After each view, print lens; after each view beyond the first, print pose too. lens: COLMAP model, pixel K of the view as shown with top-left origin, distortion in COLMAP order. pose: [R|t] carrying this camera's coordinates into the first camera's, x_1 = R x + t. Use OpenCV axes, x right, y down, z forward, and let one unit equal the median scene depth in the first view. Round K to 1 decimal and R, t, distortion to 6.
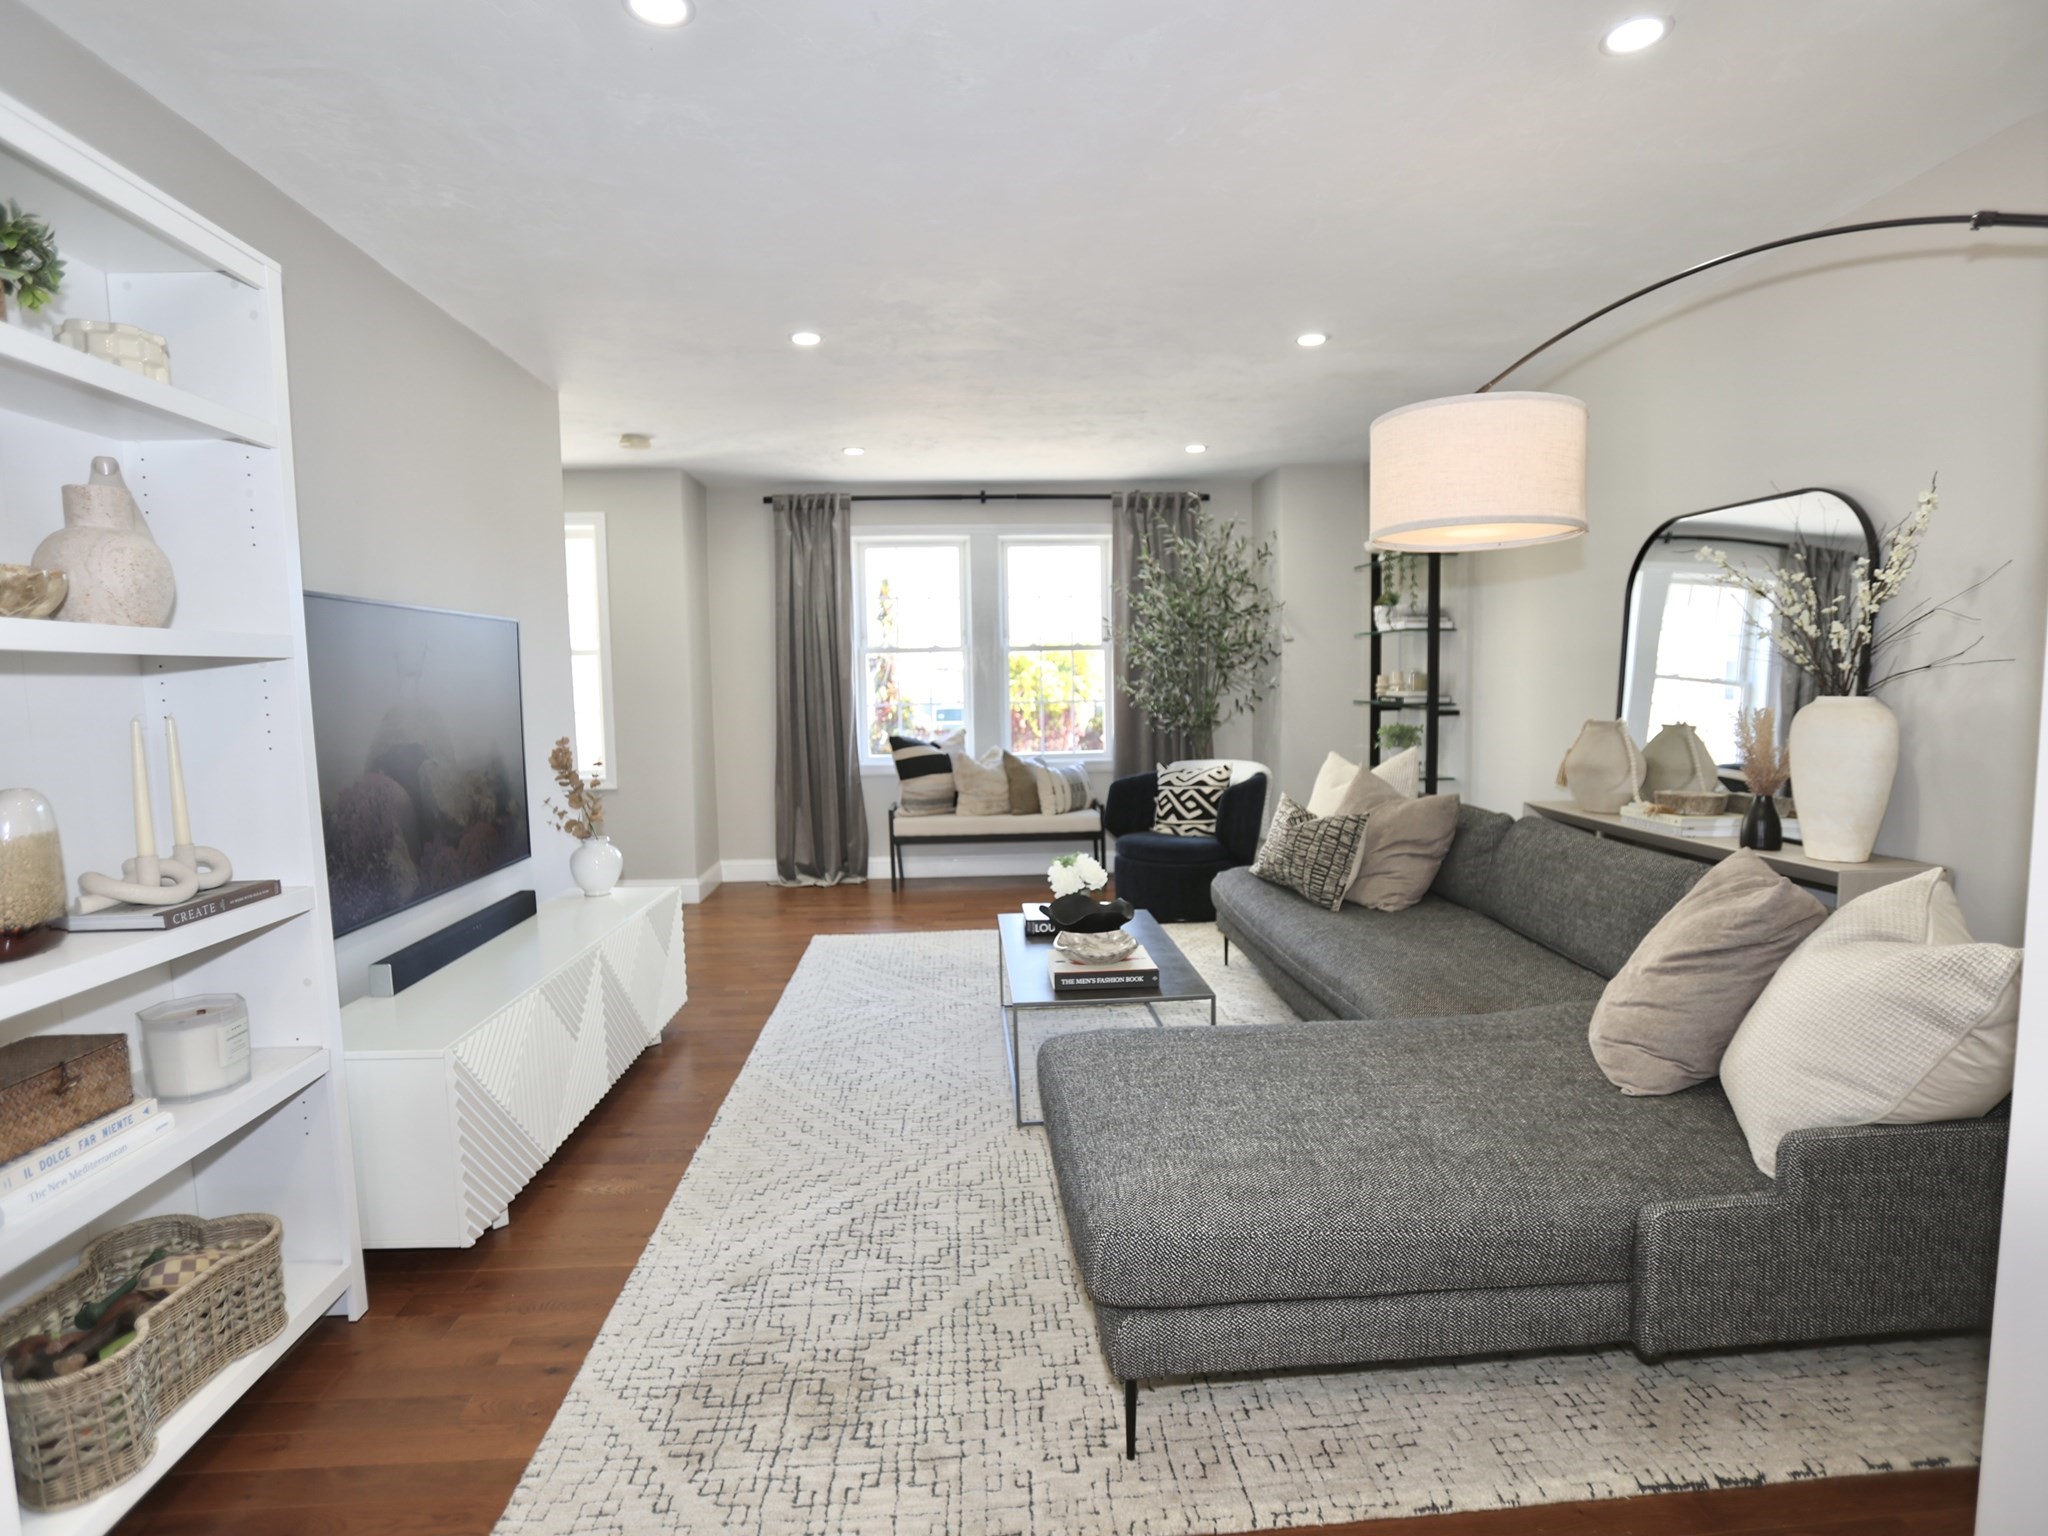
lens RADIAL K [[1057.6, 0, 1024.0], [0, 1057.6, 768.0], [0, 0, 1]] dist [-0.077319, 0.033533]
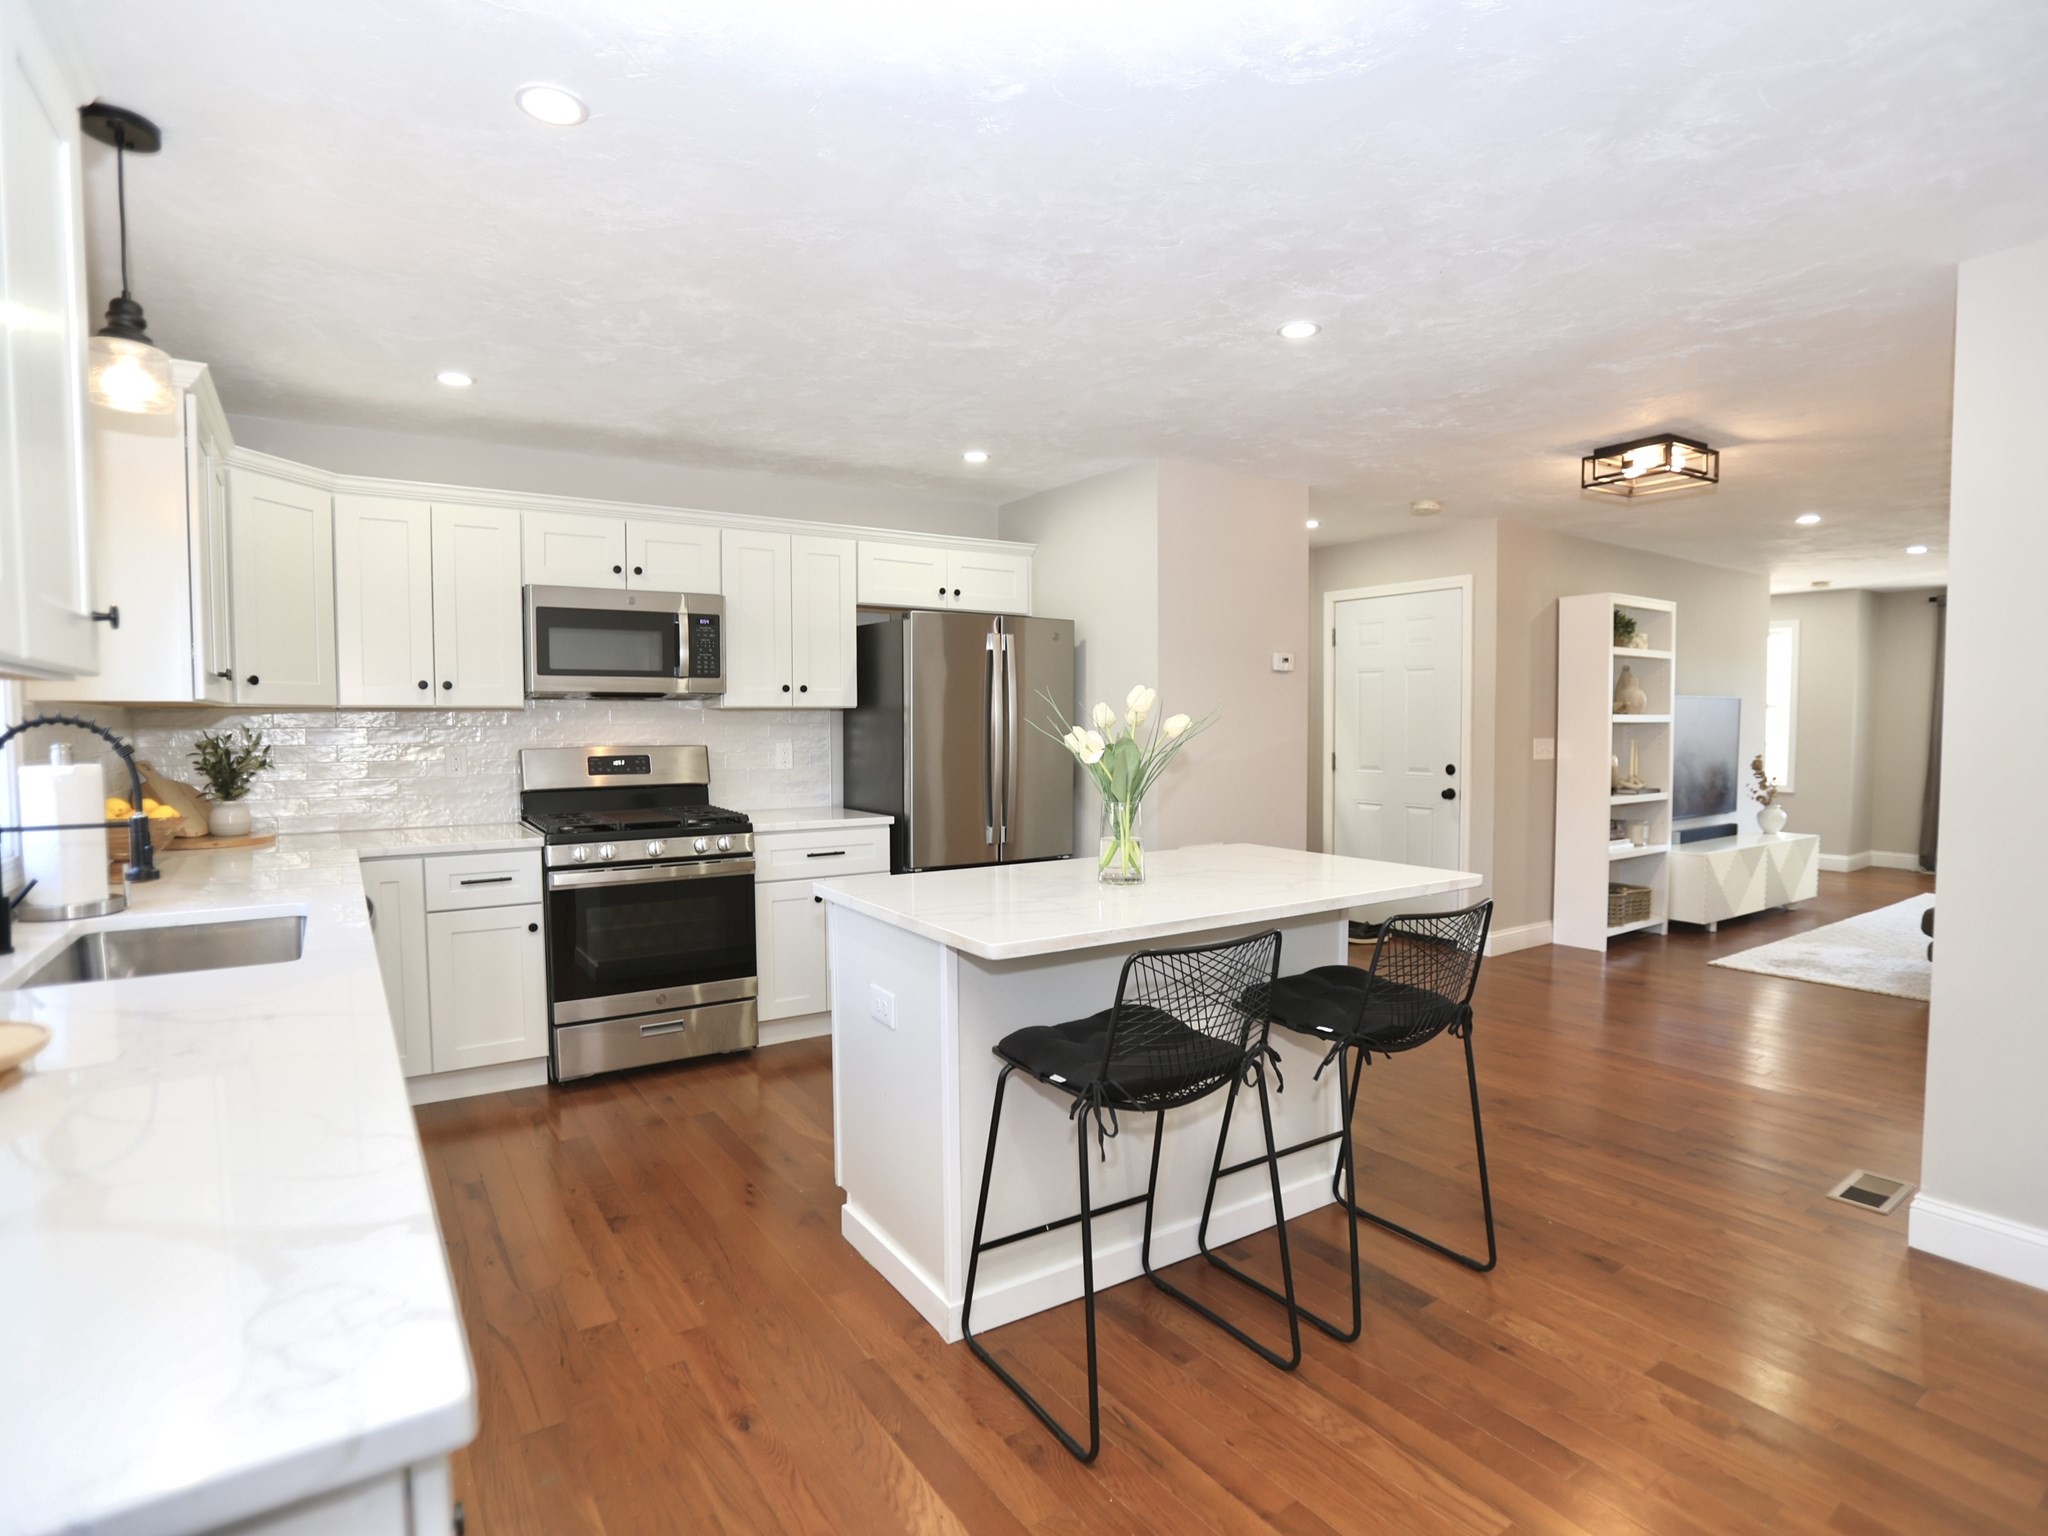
lens RADIAL K [[1057.6, 0, 1024.0], [0, 1057.6, 768.0], [0, 0, 1]] dist [-0.077319, 0.033533]
pose [[0.505093, 0.061662, -0.860859, 0.681404], [-0.082447, 0.996330, 0.022991, 0.083700], [0.859118, 0.059363, 0.508324, -1.527236]]
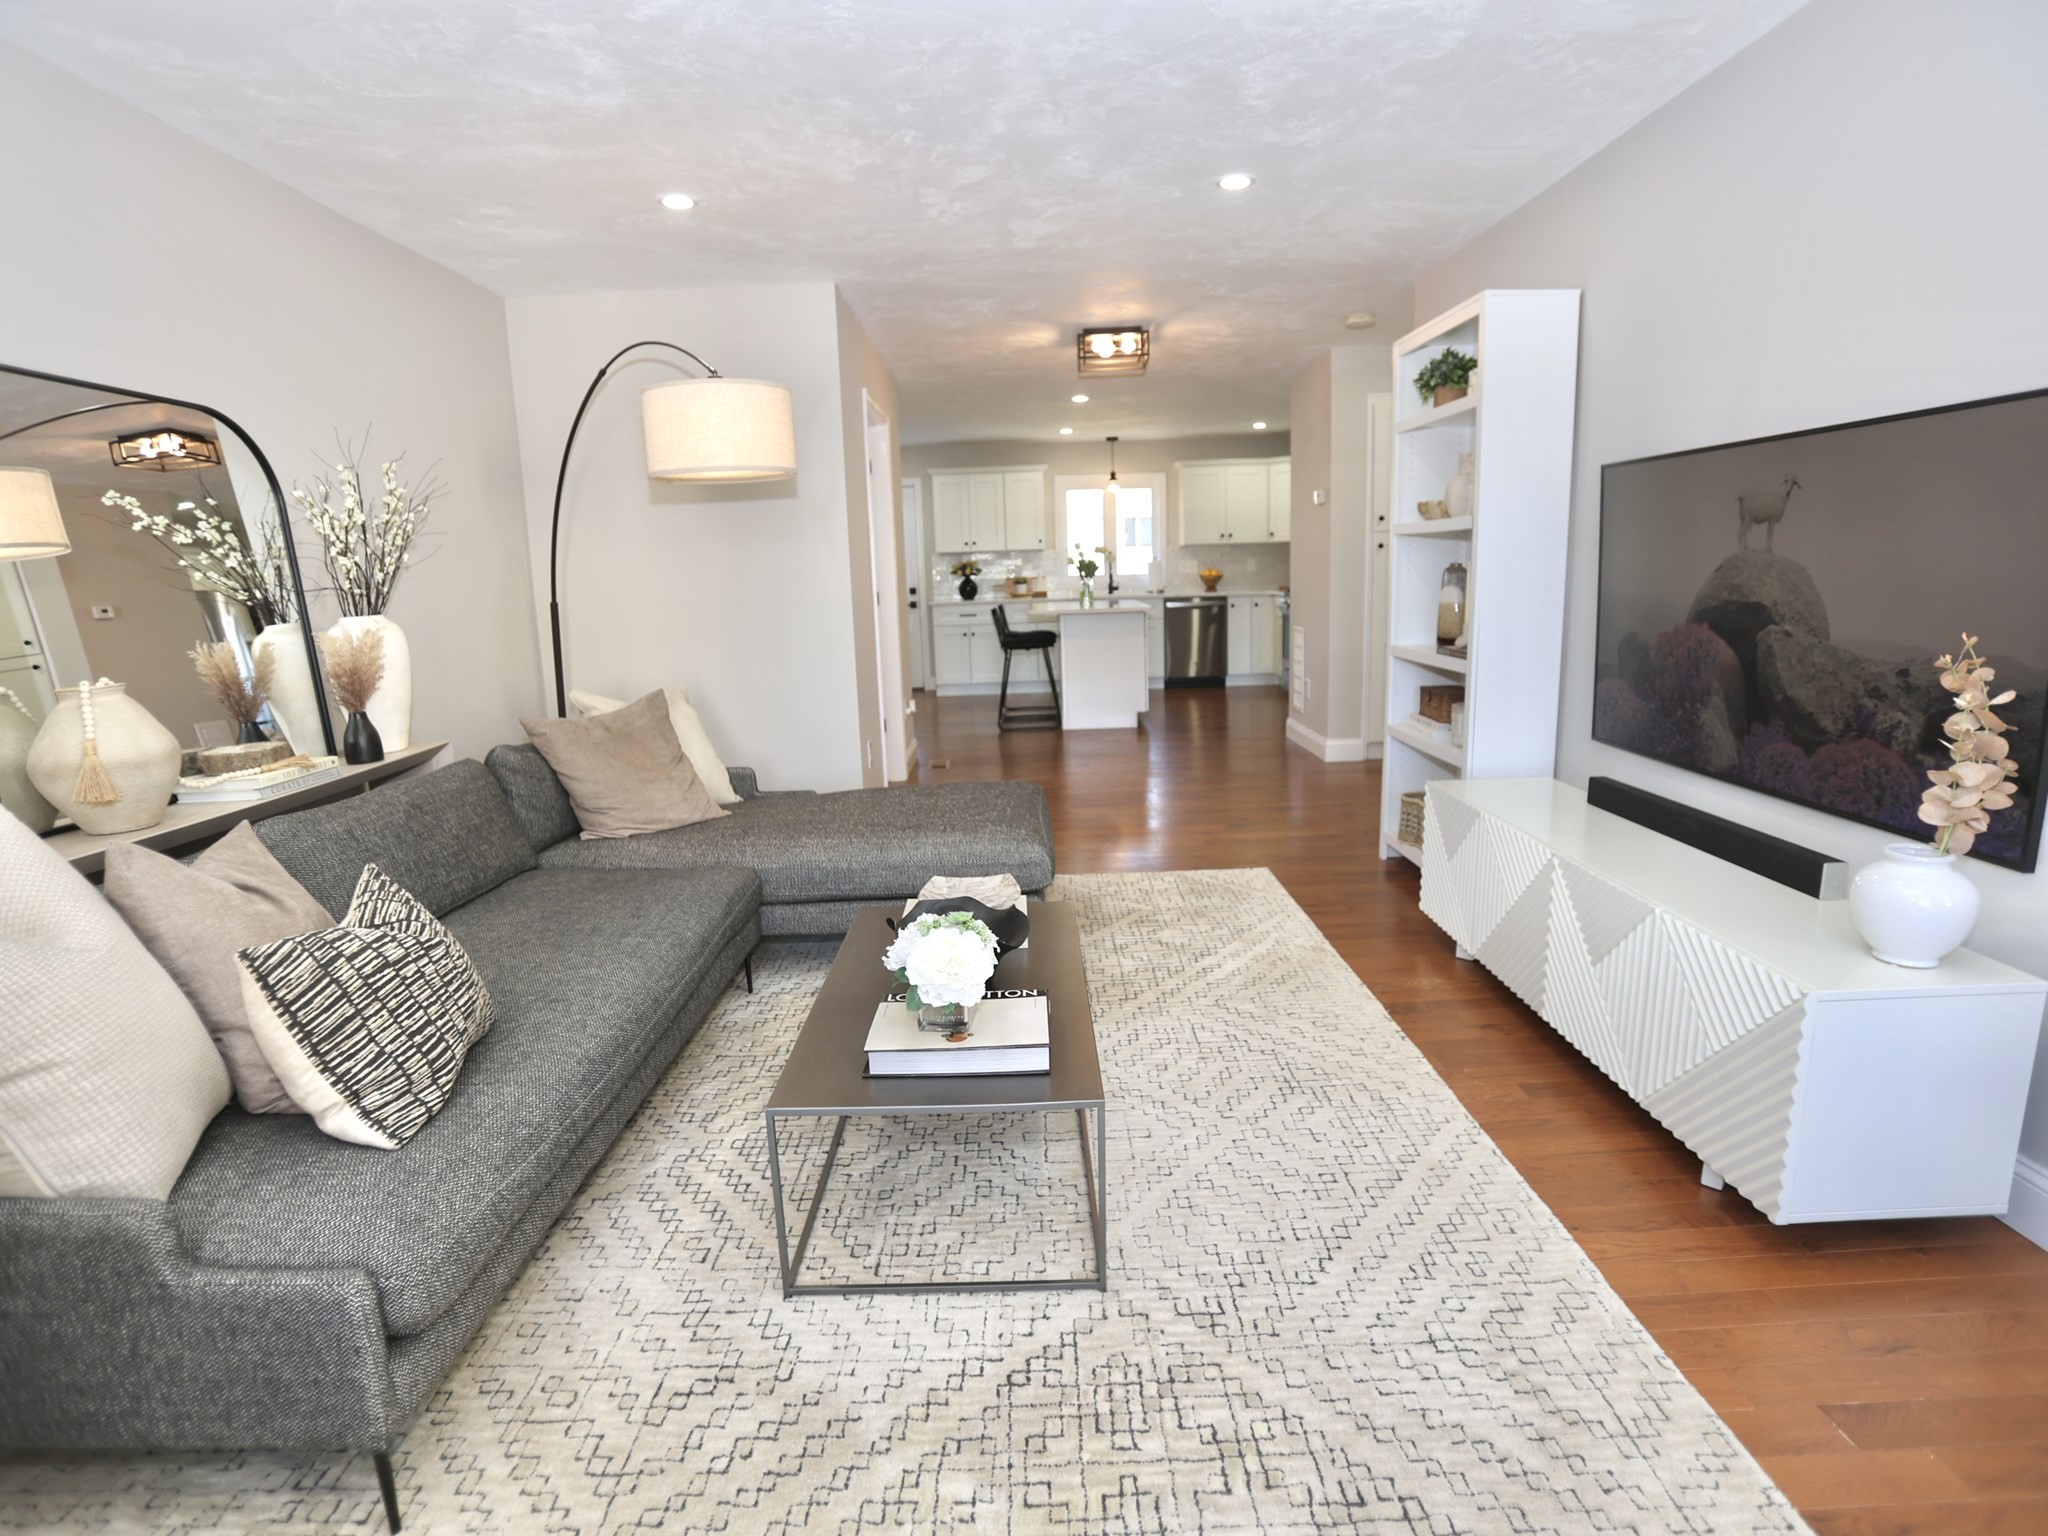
lens RADIAL K [[1057.6, 0, 1024.0], [0, 1057.6, 768.0], [0, 0, 1]] dist [-0.077319, 0.033533]
pose [[-0.996699, 0.040051, 0.070612, -0.039418], [0.057693, 0.961398, 0.269047, -0.153766], [-0.057111, 0.272232, -0.960535, 1.865433]]
